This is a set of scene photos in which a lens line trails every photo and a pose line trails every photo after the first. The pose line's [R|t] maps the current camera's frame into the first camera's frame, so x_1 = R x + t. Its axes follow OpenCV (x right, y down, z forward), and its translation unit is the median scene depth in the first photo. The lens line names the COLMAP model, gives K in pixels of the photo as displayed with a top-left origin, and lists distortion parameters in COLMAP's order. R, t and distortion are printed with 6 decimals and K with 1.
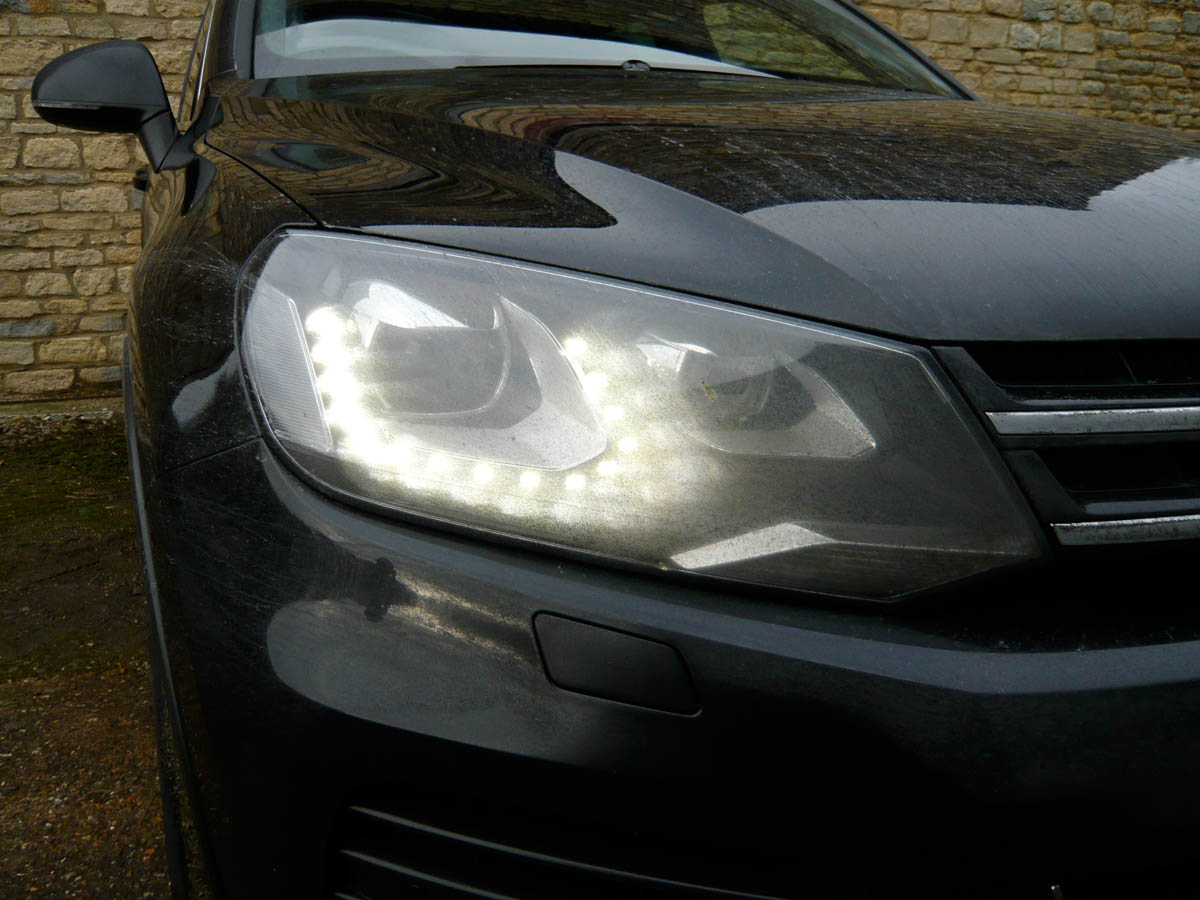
lens RADIAL K [[1003.0, 0, 575.6], [0, 1003.0, 456.2], [0, 0, 1]] dist [-0.089436, 0.024010]
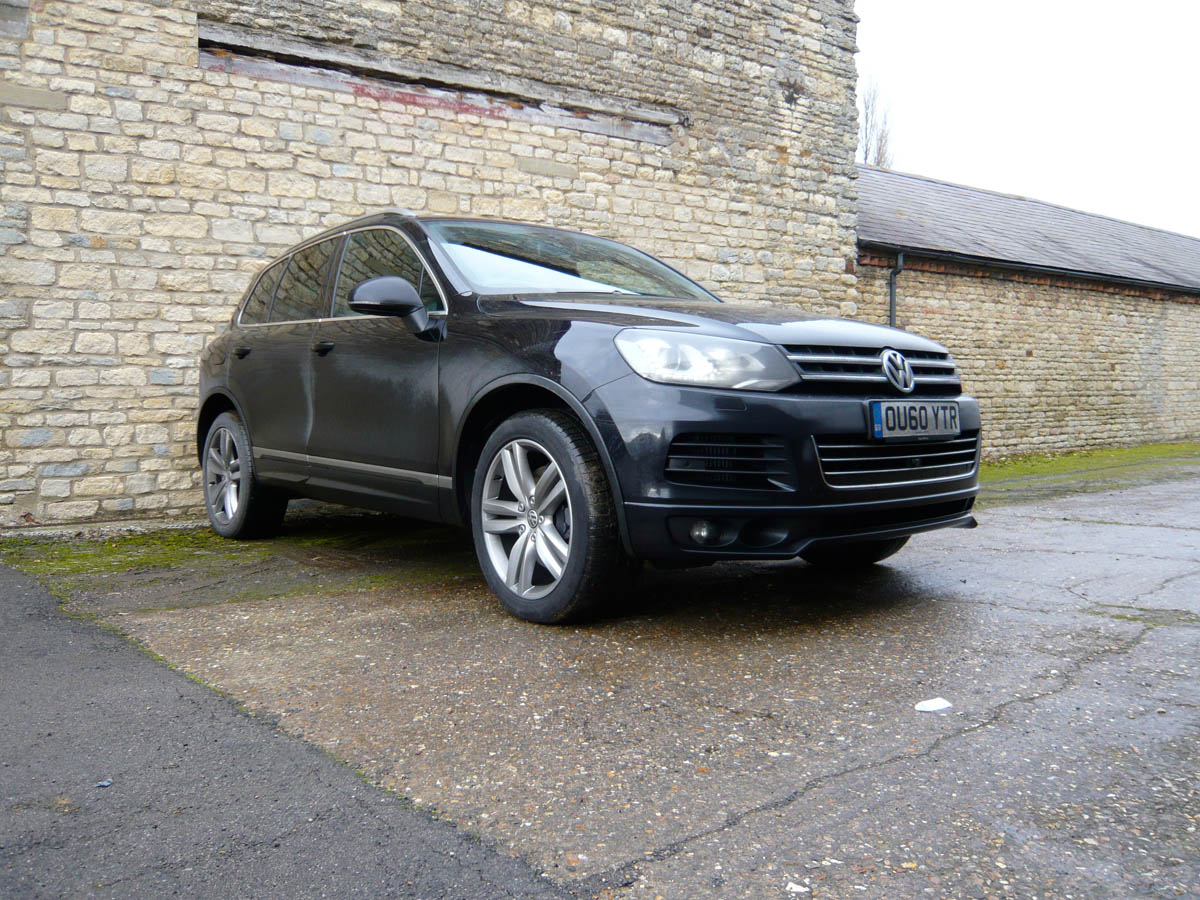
lens RADIAL K [[1003.0, 0, 575.6], [0, 1003.0, 456.2], [0, 0, 1]] dist [-0.089436, 0.024010]
pose [[0.958626, -0.032099, 0.282852, -0.270227], [0.090913, 0.976110, -0.197344, 0.178504], [-0.269760, 0.214894, 0.938643, -0.452087]]
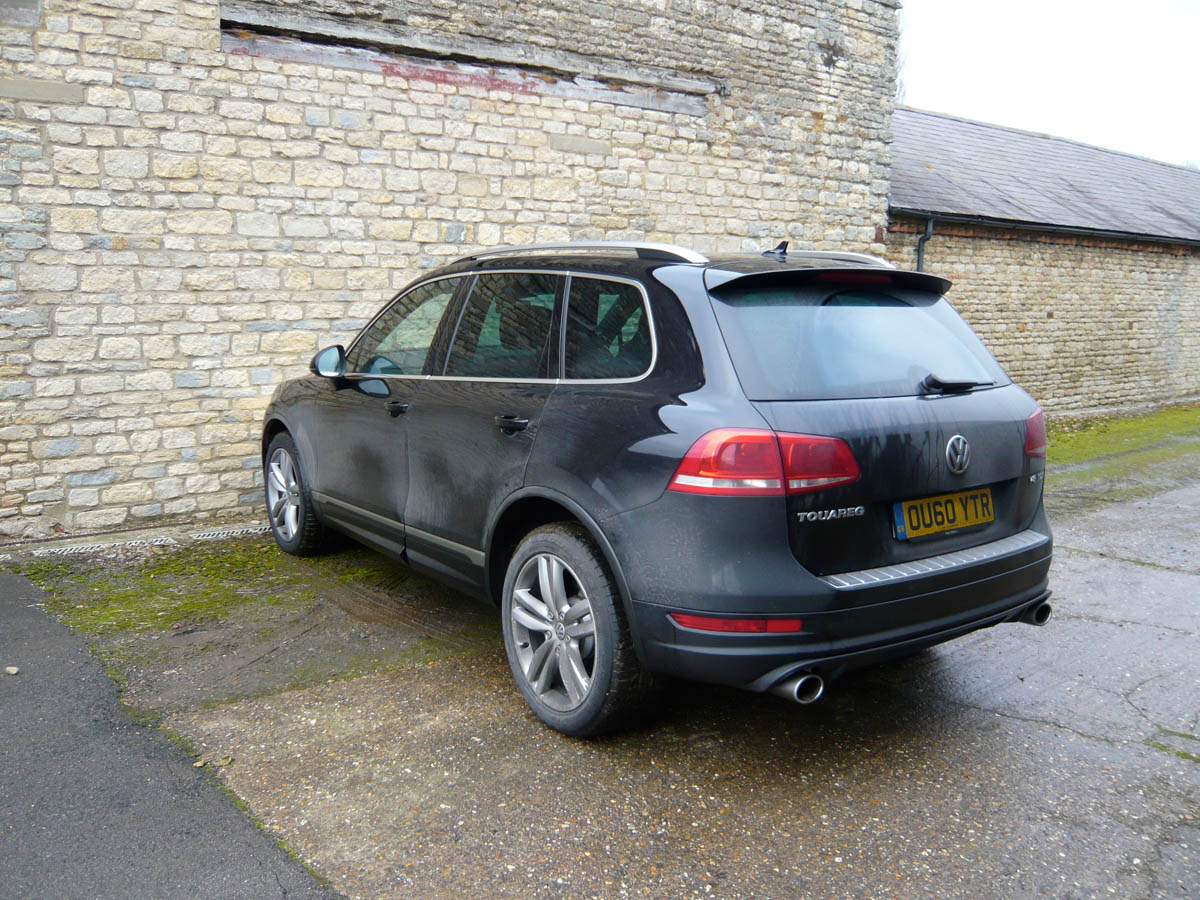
lens RADIAL K [[1003.0, 0, 575.6], [0, 1003.0, 456.2], [0, 0, 1]] dist [-0.089436, 0.024010]
pose [[0.956440, -0.042363, 0.288838, -0.320457], [0.070990, 0.993466, -0.089361, 0.003747], [-0.283166, 0.105973, 0.953198, -0.445118]]
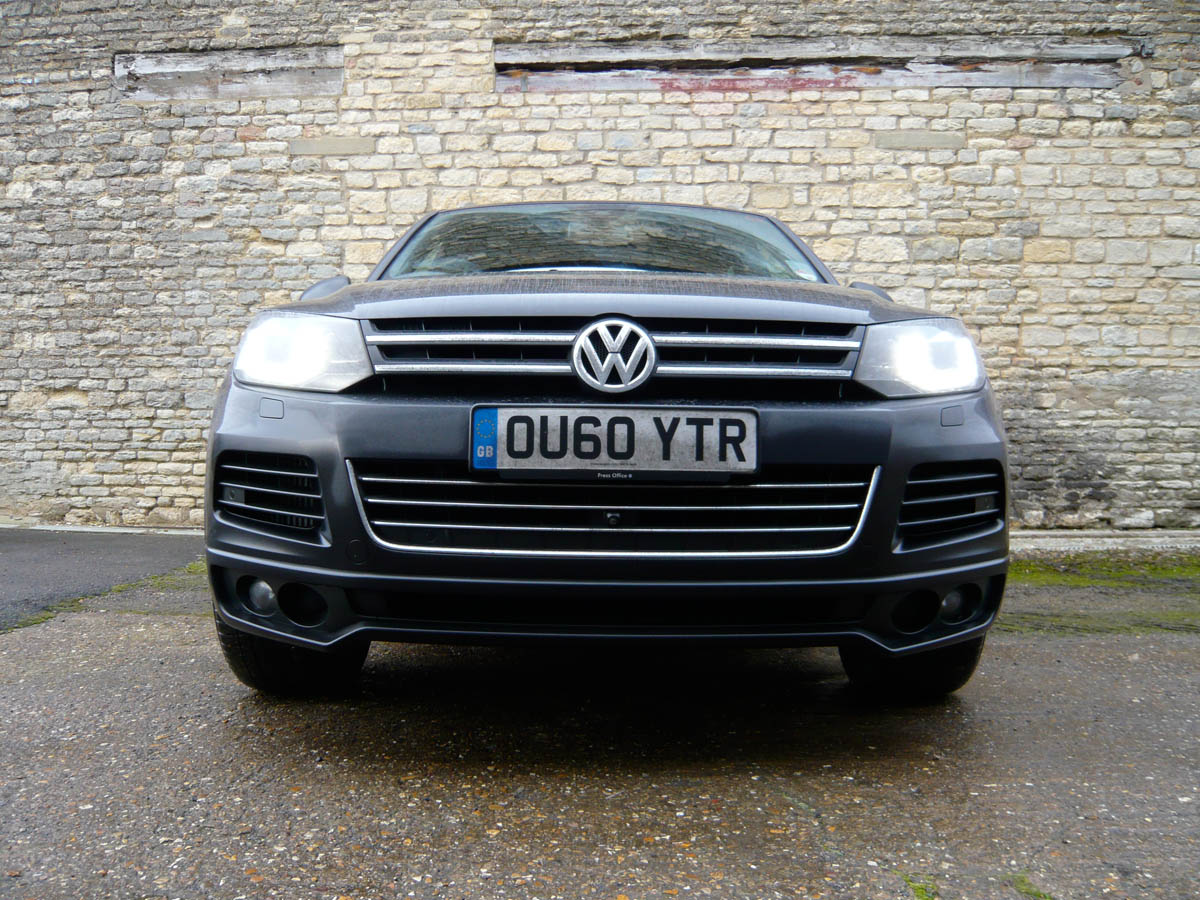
lens RADIAL K [[1003.0, 0, 575.6], [0, 1003.0, 456.2], [0, 0, 1]] dist [-0.089436, 0.024010]
pose [[0.920427, 0.008880, -0.390813, 0.298506], [-0.104984, 0.968630, -0.225245, 0.132376], [0.376553, 0.248350, 0.892485, -0.218868]]
